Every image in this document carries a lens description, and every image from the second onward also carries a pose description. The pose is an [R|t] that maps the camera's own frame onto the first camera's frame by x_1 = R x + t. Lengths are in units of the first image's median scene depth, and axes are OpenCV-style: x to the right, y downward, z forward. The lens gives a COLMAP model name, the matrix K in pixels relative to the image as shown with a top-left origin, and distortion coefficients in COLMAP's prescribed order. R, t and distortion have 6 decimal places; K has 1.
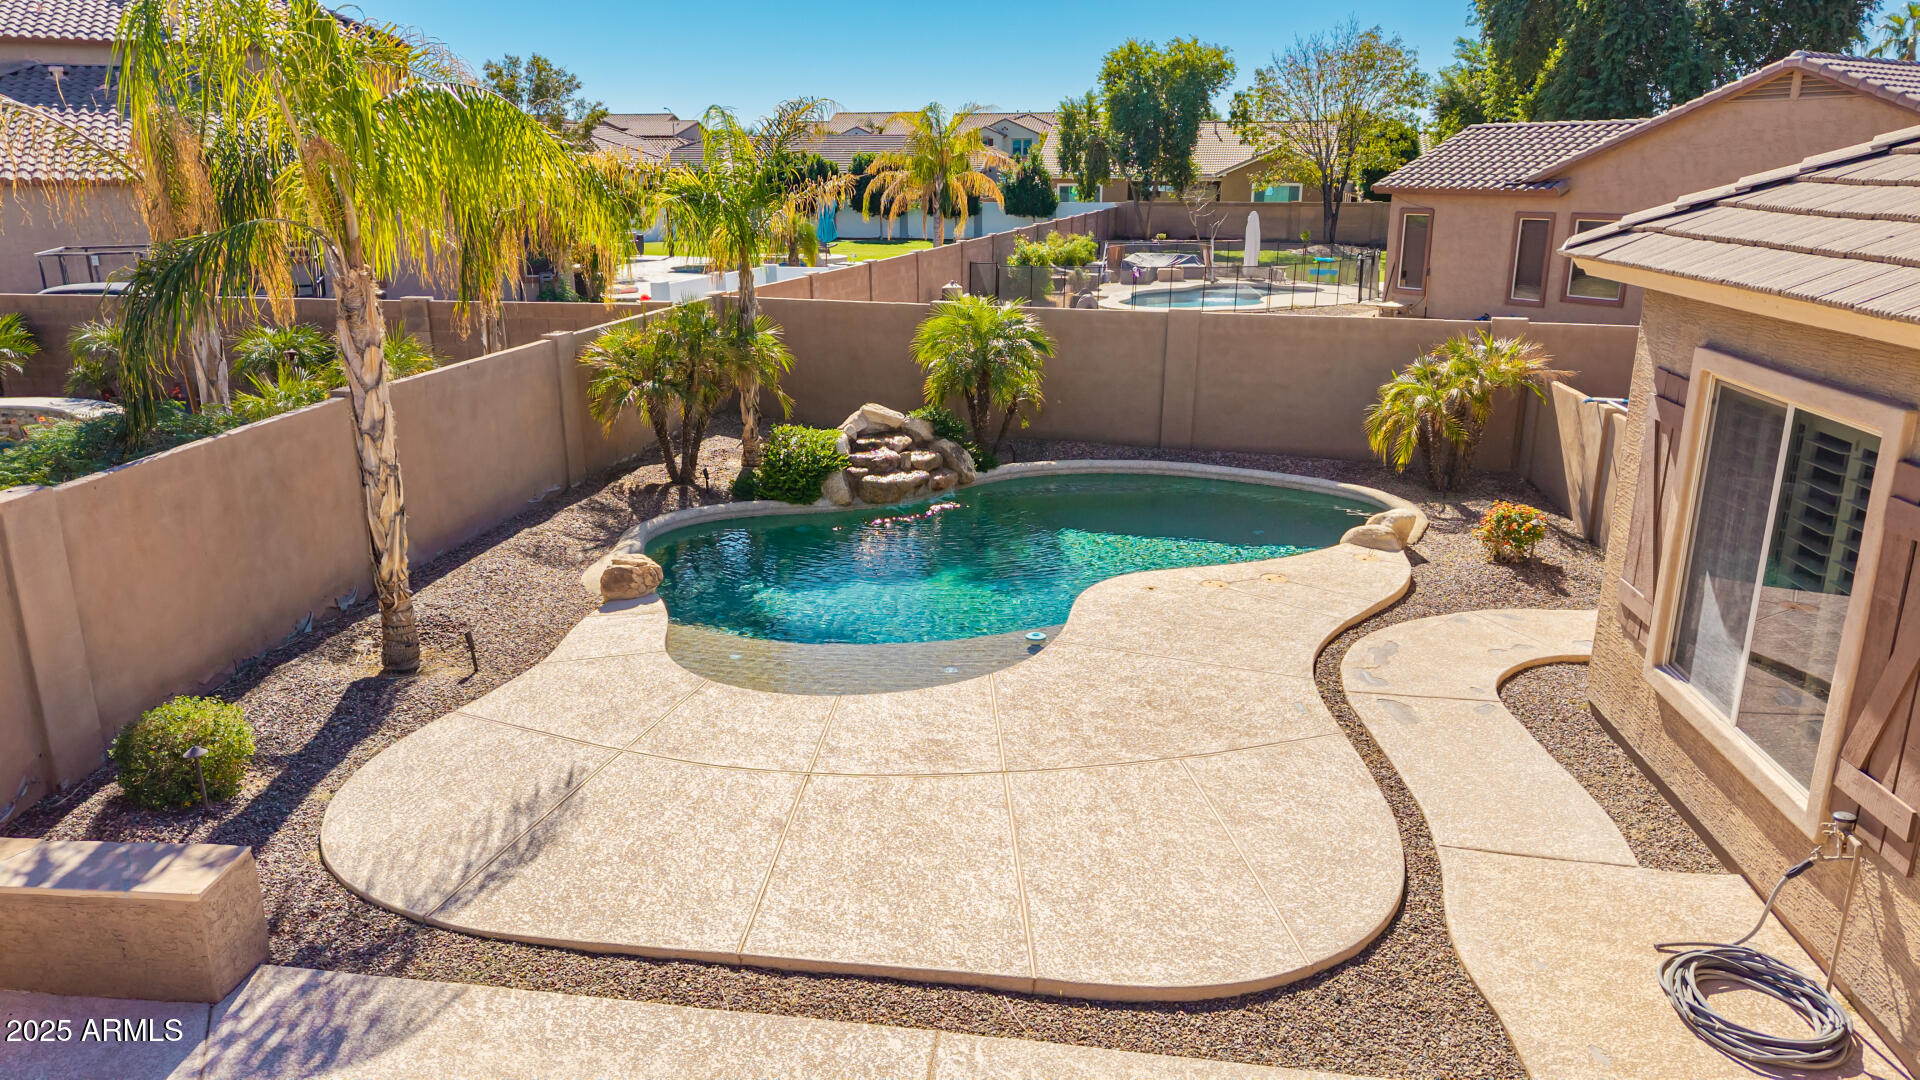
lens RADIAL K [[1281.4, 0, 959.9], [0, 1281.4, 538.2], [0, 0, 1]] dist [0.022744, -0.007700]
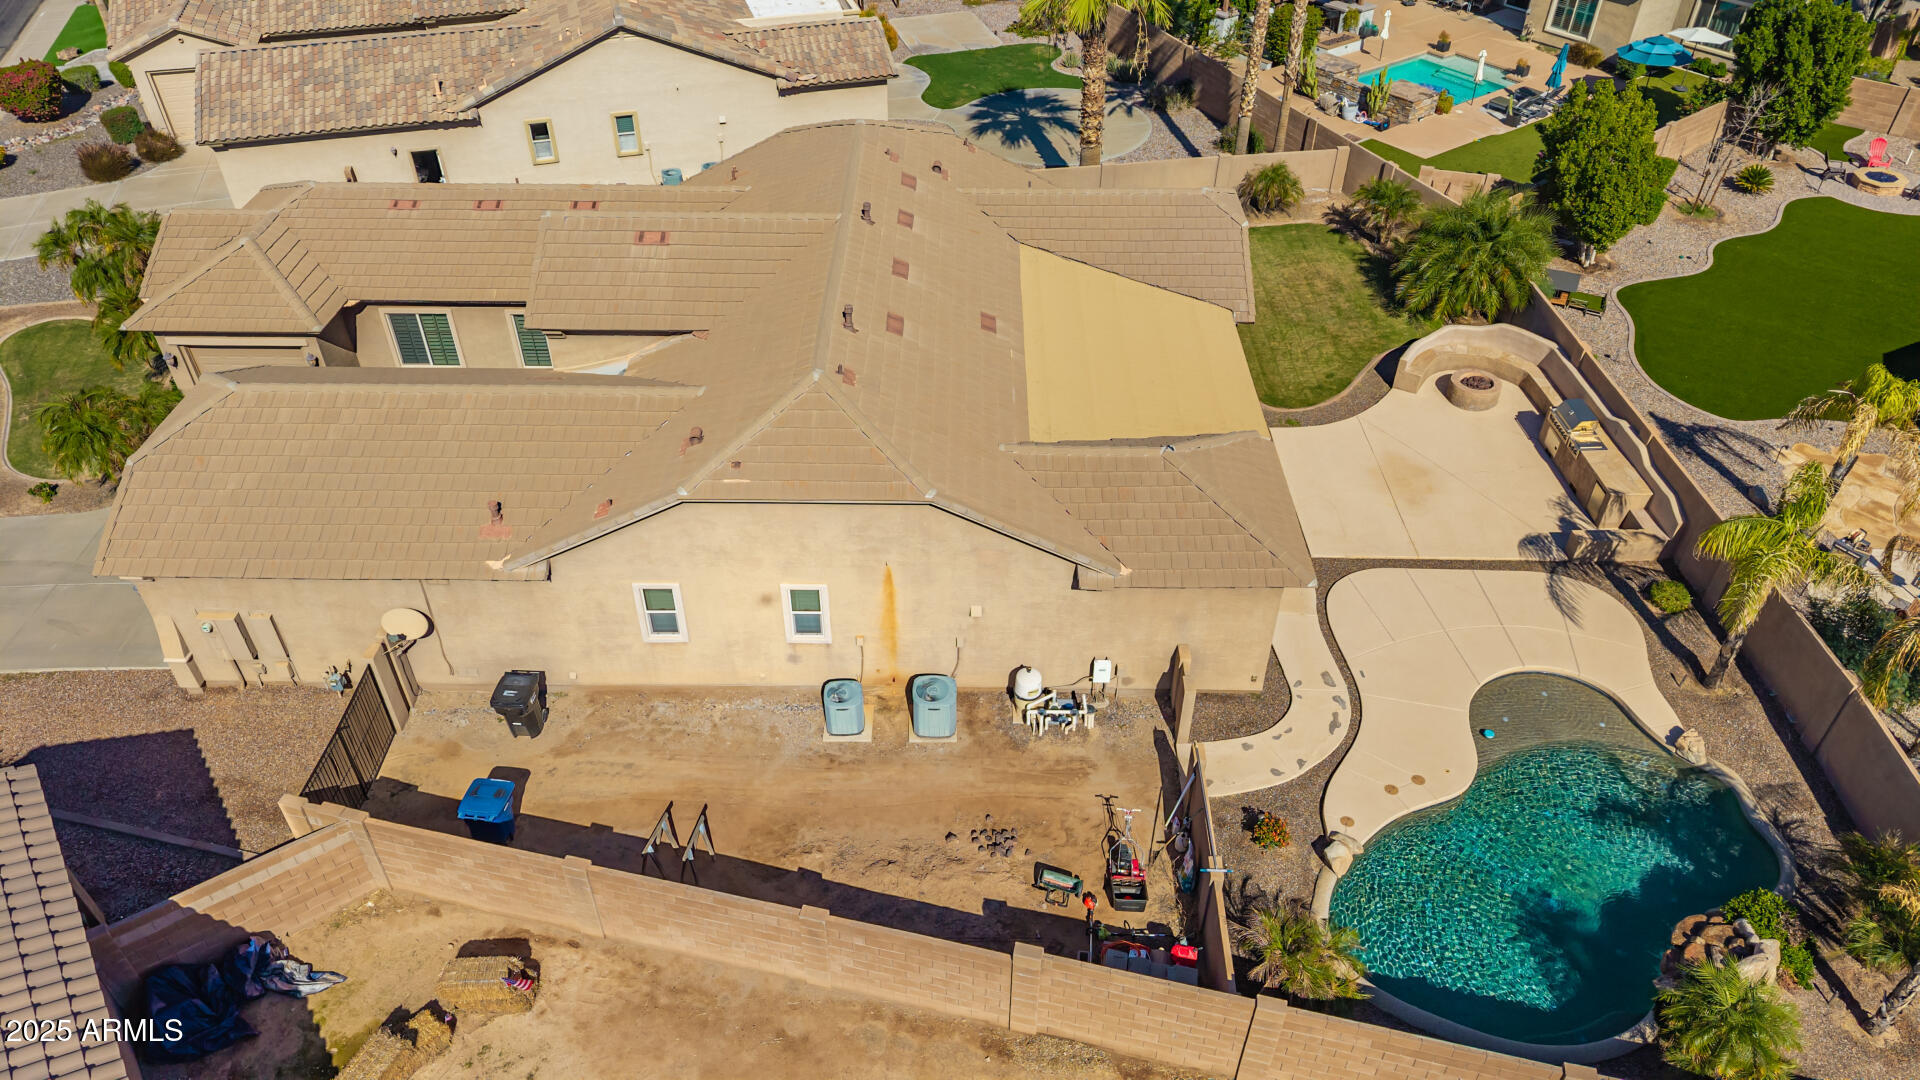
lens RADIAL K [[1281.4, 0, 958.2], [0, 1281.4, 550.0], [0, 0, 1]] dist [0.022744, -0.007700]
pose [[-0.995127, 0.053679, -0.082706, 1.163494], [-0.037429, 0.570363, 0.820539, -1.956664], [0.091219, 0.819637, -0.565575, 1.949696]]
